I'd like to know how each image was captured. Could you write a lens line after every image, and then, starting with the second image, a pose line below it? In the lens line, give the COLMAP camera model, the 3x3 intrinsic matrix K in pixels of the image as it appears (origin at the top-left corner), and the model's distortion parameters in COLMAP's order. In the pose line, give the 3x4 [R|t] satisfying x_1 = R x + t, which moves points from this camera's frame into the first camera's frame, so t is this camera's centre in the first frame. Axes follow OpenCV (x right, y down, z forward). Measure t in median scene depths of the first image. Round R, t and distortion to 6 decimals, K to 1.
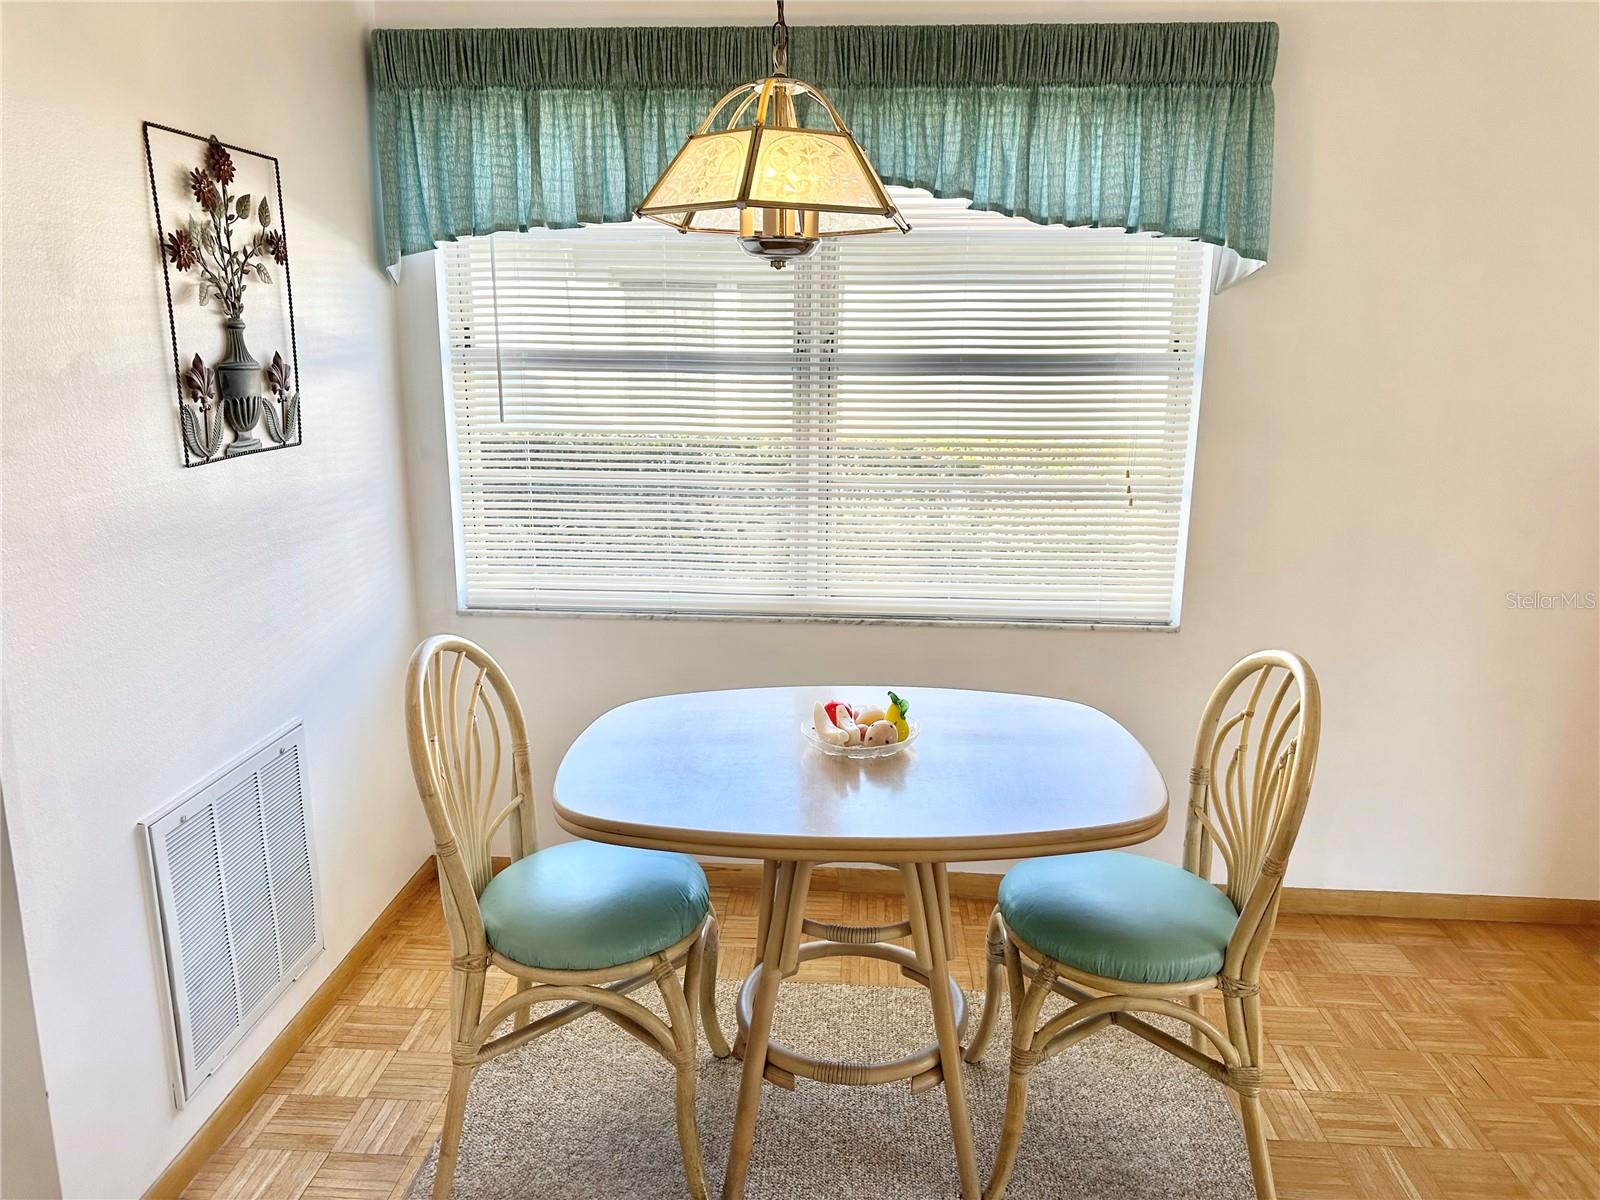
lens RADIAL K [[1109.5, 0, 797.8], [0, 1109.5, 601.4], [0, 0, 1]] dist [0.070247, -0.080373]
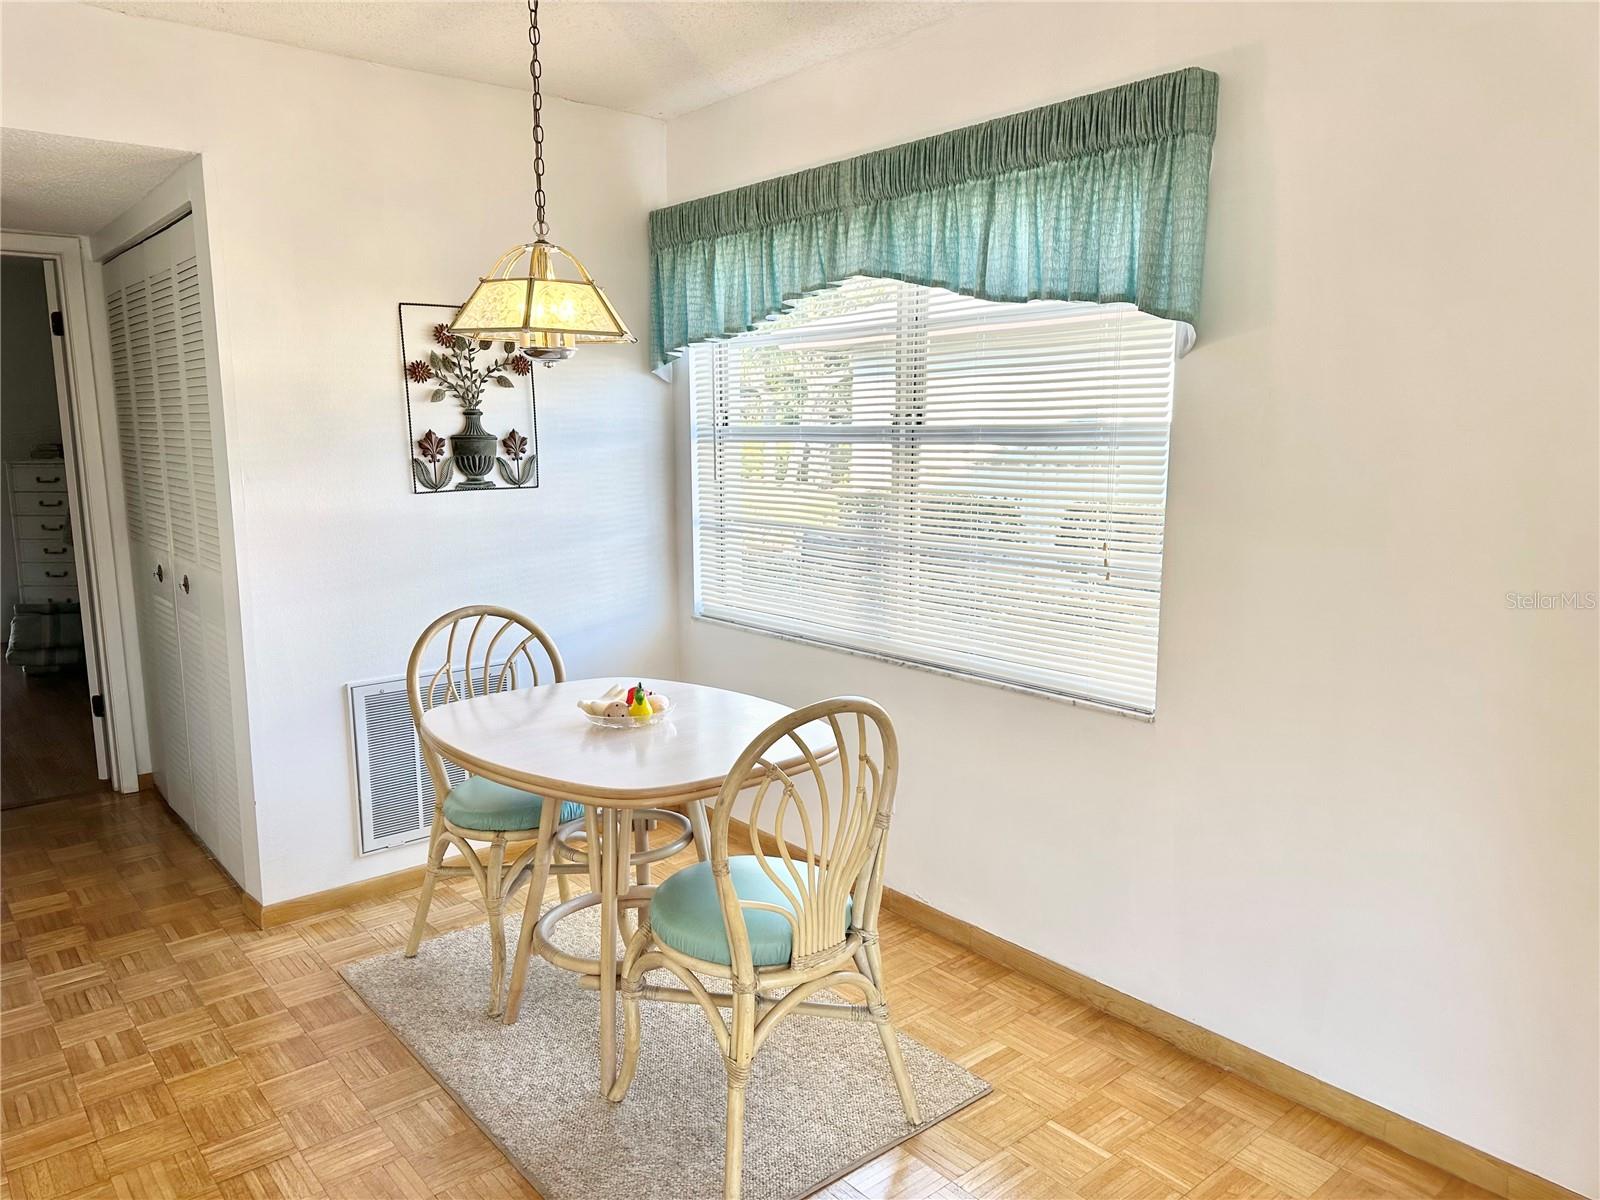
lens RADIAL K [[1116.0, 0, 800.0], [0, 1116.0, 600.0], [0, 0, 1]] dist [0.167703, -0.258390]
pose [[0.693133, 0.101402, -0.713641, 0.915298], [-0.148621, 0.988887, -0.003838, -0.029614], [0.705321, 0.108722, 0.700501, 0.159676]]
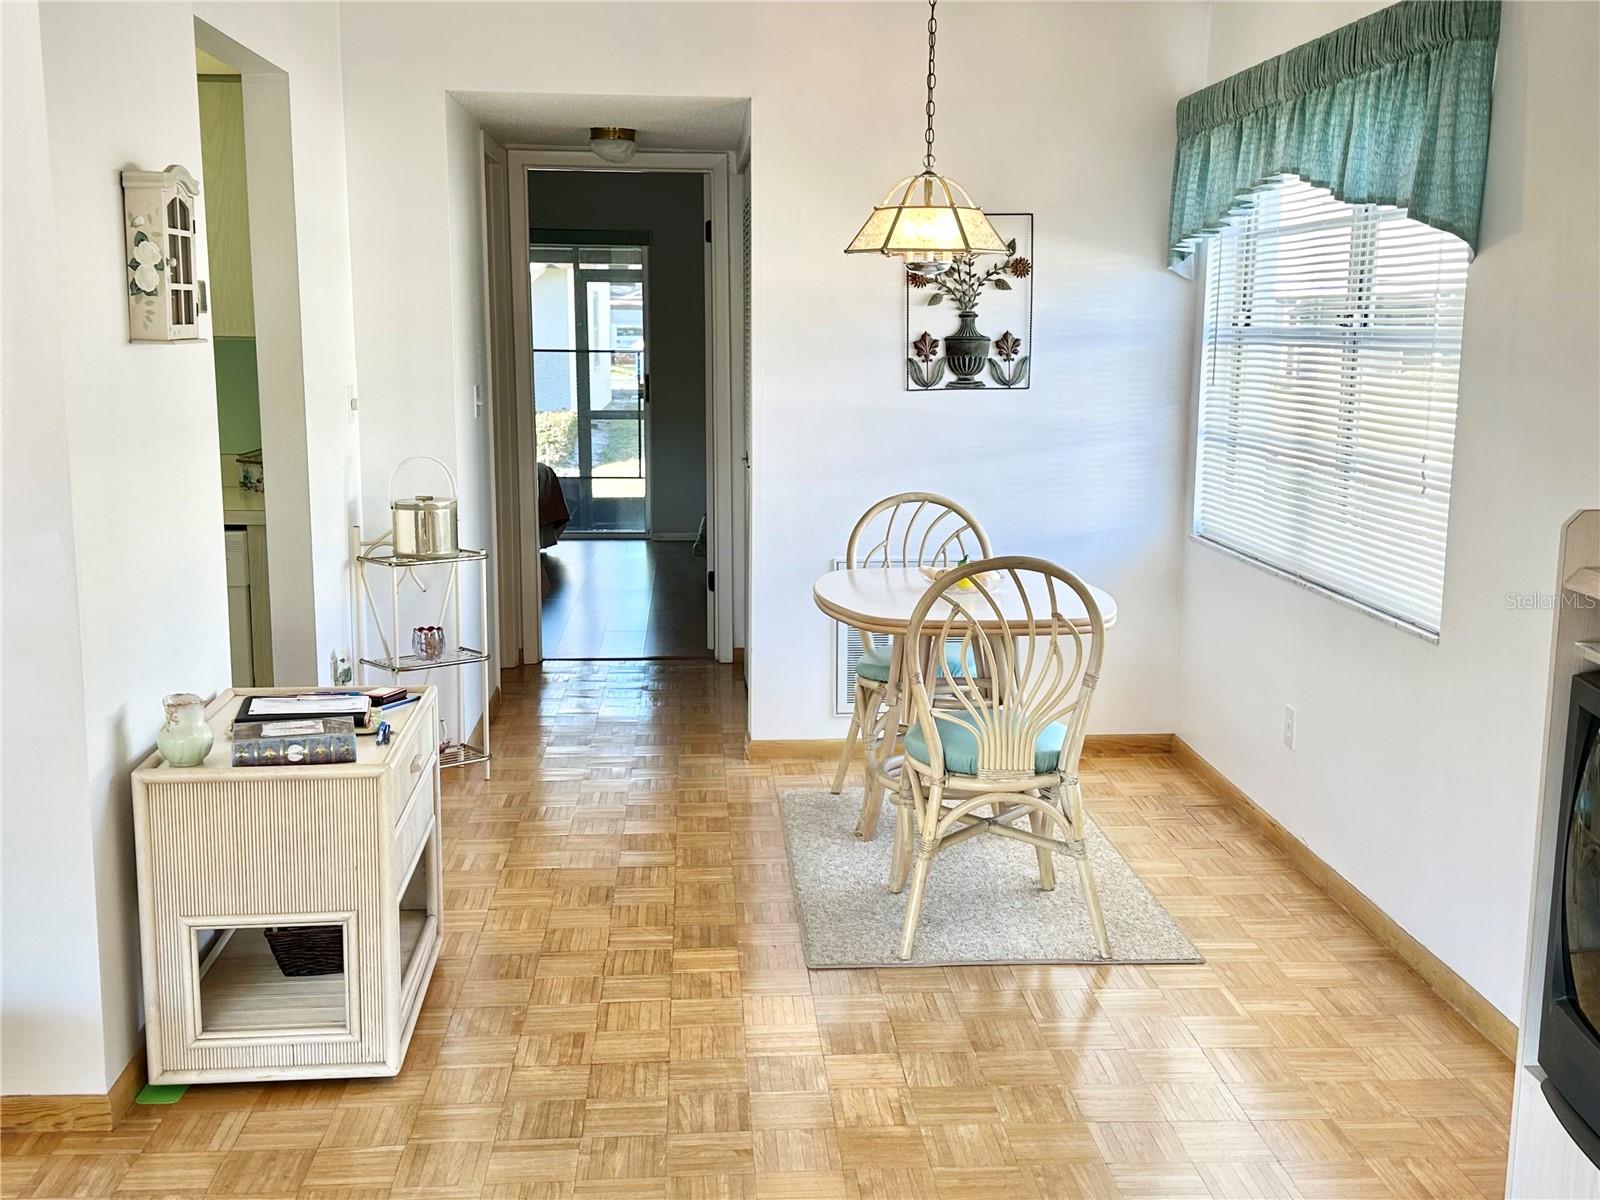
lens RADIAL K [[1702.2, 0, 807.3], [0, 1702.2, 601.5], [0, 0, 1]] dist [0.159654, -0.291901]
pose [[0.133689, 0.154083, -0.978972, 1.829438], [-0.219223, 0.967965, 0.122414, -0.071867], [0.966472, 0.198248, 0.163185, 0.347153]]
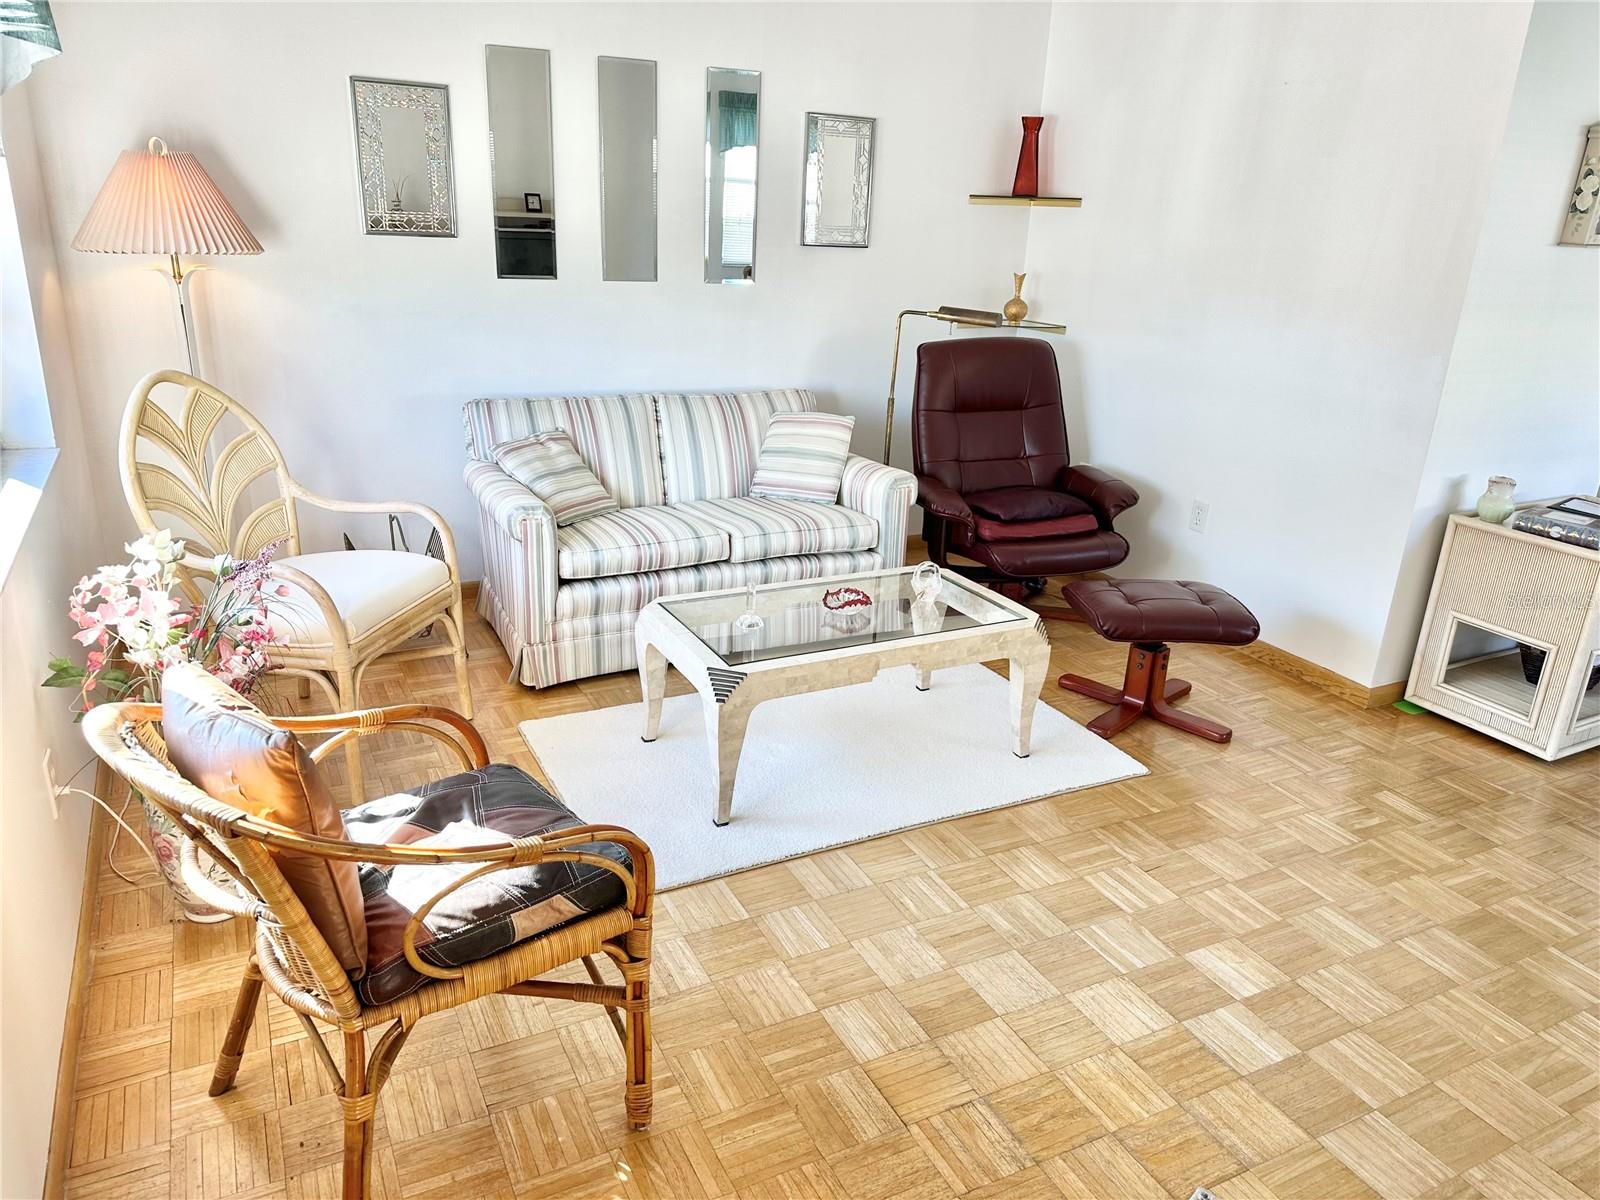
lens RADIAL K [[1109.5, 0, 797.8], [0, 1109.5, 601.4], [0, 0, 1]] dist [0.070247, -0.080373]
pose [[-0.857469, 0.131302, -0.497500, 1.891650], [-0.160600, 0.850289, 0.501214, -0.147978], [0.488829, 0.509674, -0.708010, 0.726687]]
